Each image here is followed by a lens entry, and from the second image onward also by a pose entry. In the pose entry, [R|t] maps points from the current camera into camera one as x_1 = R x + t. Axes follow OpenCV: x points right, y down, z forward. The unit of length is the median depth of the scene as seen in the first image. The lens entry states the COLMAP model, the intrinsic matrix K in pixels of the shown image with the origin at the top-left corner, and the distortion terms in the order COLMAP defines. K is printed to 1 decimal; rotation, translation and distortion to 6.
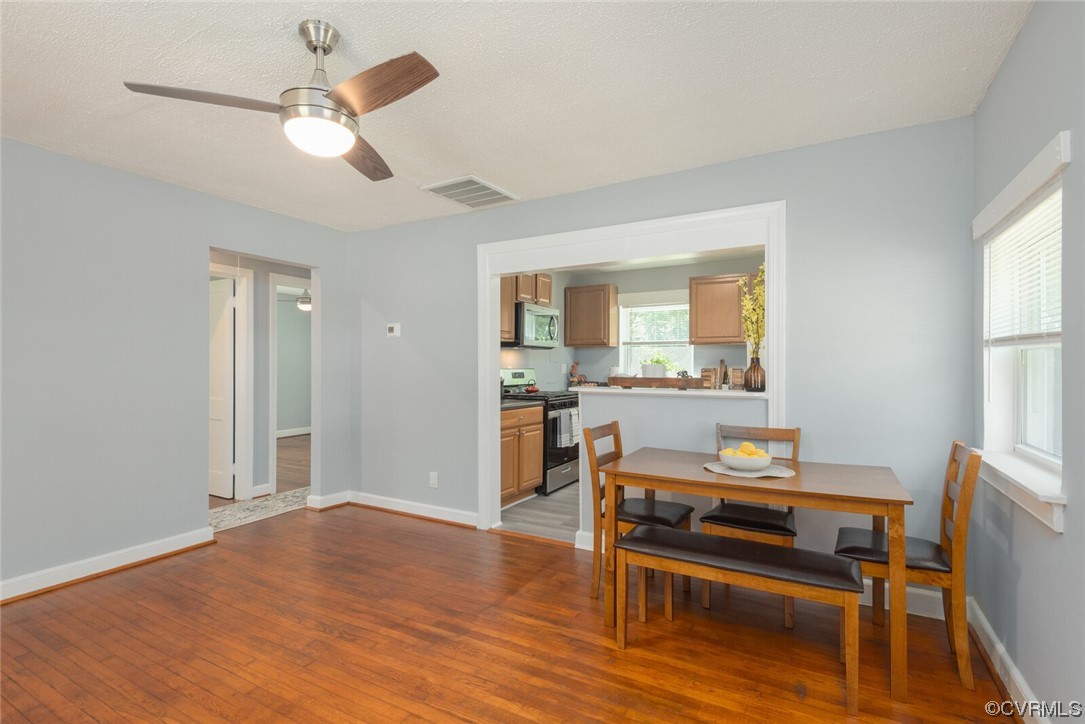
lens RADIAL K [[511.9, 0, 526.9], [0, 511.9, 365.5], [0, 0, 1]] dist [0.003753, -0.000239]
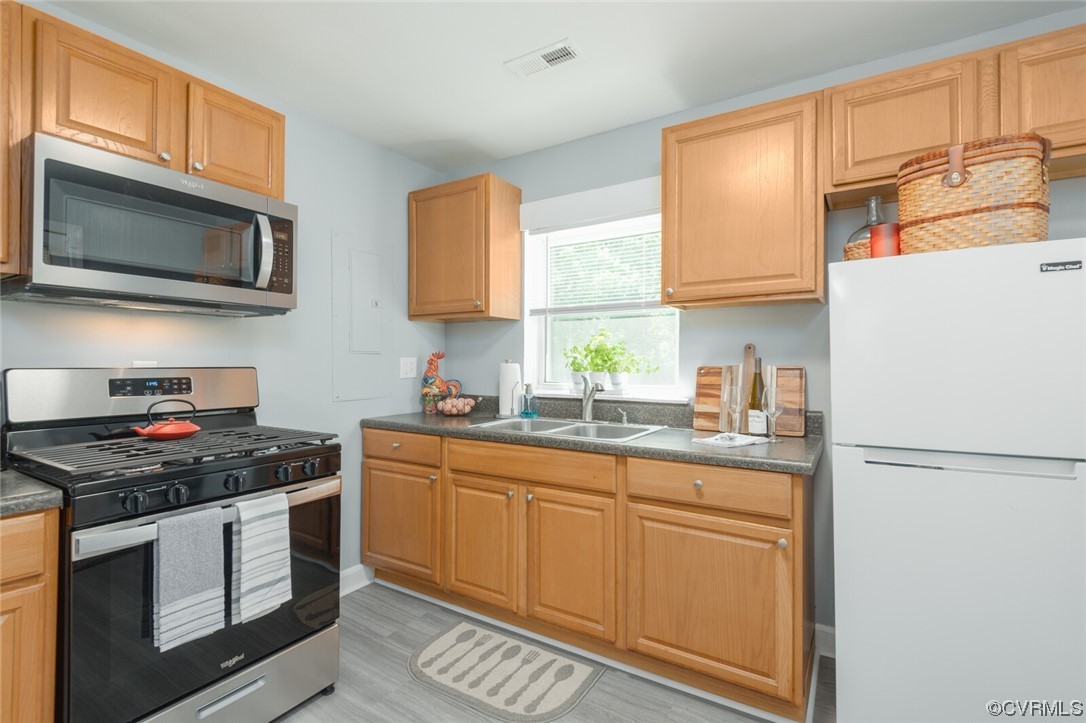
lens RADIAL K [[494.7, 0, 547.9], [0, 494.7, 359.8], [0, 0, 1]] dist [0.009696, -0.012566]
pose [[0.999661, -0.000035, -0.026053, 0.322069], [-0.000121, 0.999982, -0.005994, 0.003947], [0.026053, 0.005996, 0.999643, 0.837547]]
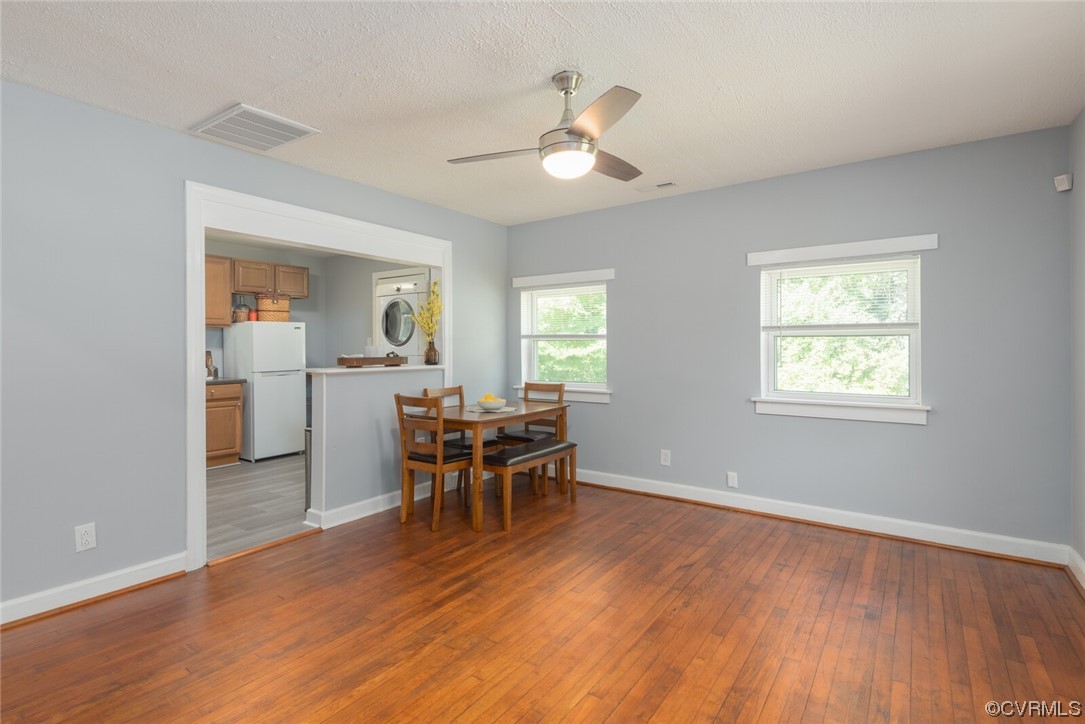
lens RADIAL K [[535.3, 0, 510.4], [0, 535.3, 349.3], [0, 0, 1]] dist [0.012743, -0.000806]
pose [[0.121362, -0.002797, 0.992604, -0.711119], [0.003125, 0.999992, 0.002436, 0.002215], [-0.992603, 0.002807, 0.121370, 0.403934]]
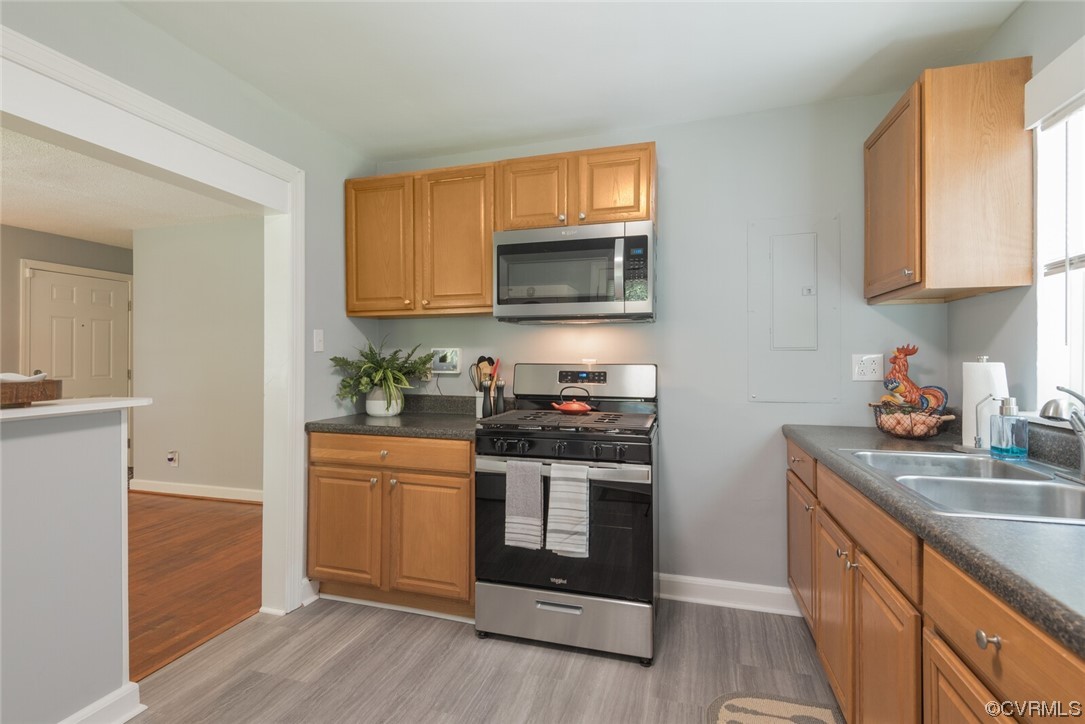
lens RADIAL K [[525.0, 0, 522.4], [0, 525.0, 355.1], [0, 0, 1]] dist [0.004288, -0.000050]
pose [[0.226587, -0.007666, -0.973961, 0.575677], [-0.000688, 0.999968, -0.008031, 0.002742], [0.973991, 0.002490, 0.226575, 1.035517]]
